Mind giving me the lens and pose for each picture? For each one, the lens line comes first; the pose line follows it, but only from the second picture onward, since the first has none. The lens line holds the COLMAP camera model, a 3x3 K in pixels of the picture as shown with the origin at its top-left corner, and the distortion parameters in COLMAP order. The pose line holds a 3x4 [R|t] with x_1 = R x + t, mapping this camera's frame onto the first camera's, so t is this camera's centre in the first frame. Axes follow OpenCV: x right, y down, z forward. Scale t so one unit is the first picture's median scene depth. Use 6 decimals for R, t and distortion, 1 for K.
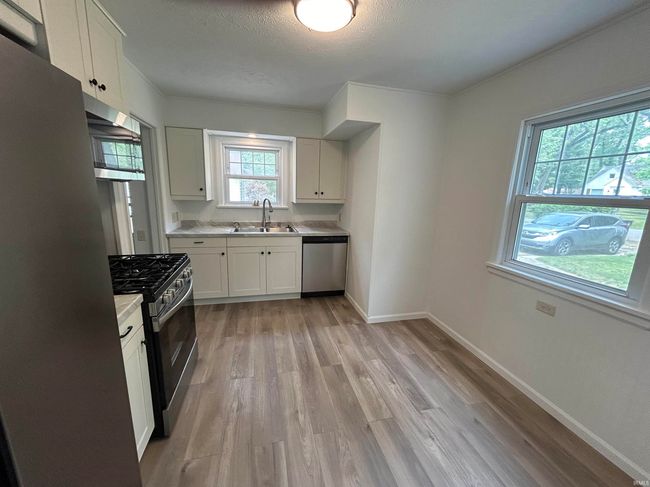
lens RADIAL K [[260.8, 0, 323.1], [0, 260.8, 242.3], [0, 0, 1]] dist [0.000330, 0.000113]
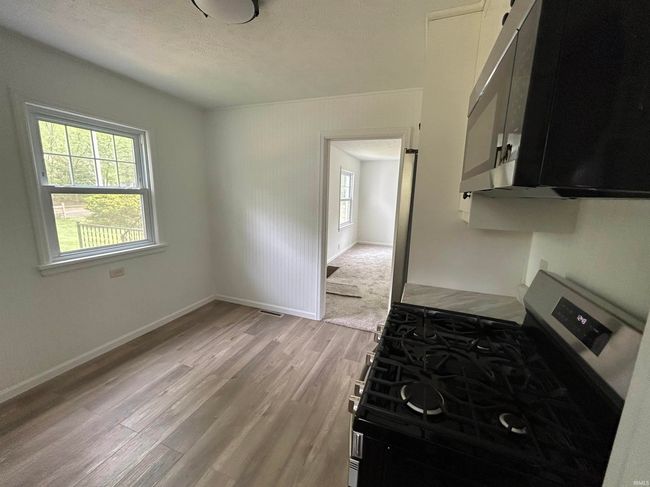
lens RADIAL K [[260.8, 0, 324.5], [0, 260.8, 244.4], [0, 0, 1]] dist [0.000330, 0.000113]
pose [[-0.824792, -0.158502, 0.542767, -0.457472], [0.059827, 0.930056, 0.362513, -0.192728], [-0.562263, 0.331470, -0.757620, 0.883012]]
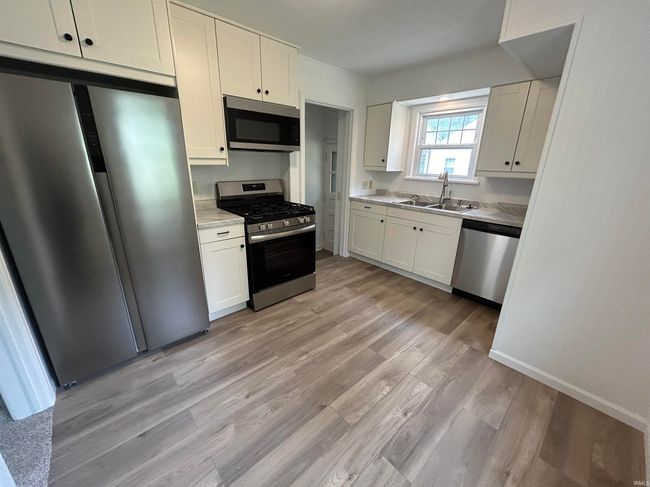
lens RADIAL K [[260.8, 0, 325.3], [0, 260.8, 241.6], [0, 0, 1]] dist [0.000330, 0.000113]
pose [[0.482625, 0.239424, -0.842466, 0.485580], [-0.181966, 0.968331, 0.170951, -0.016116], [0.856716, 0.070795, 0.510907, 0.284681]]
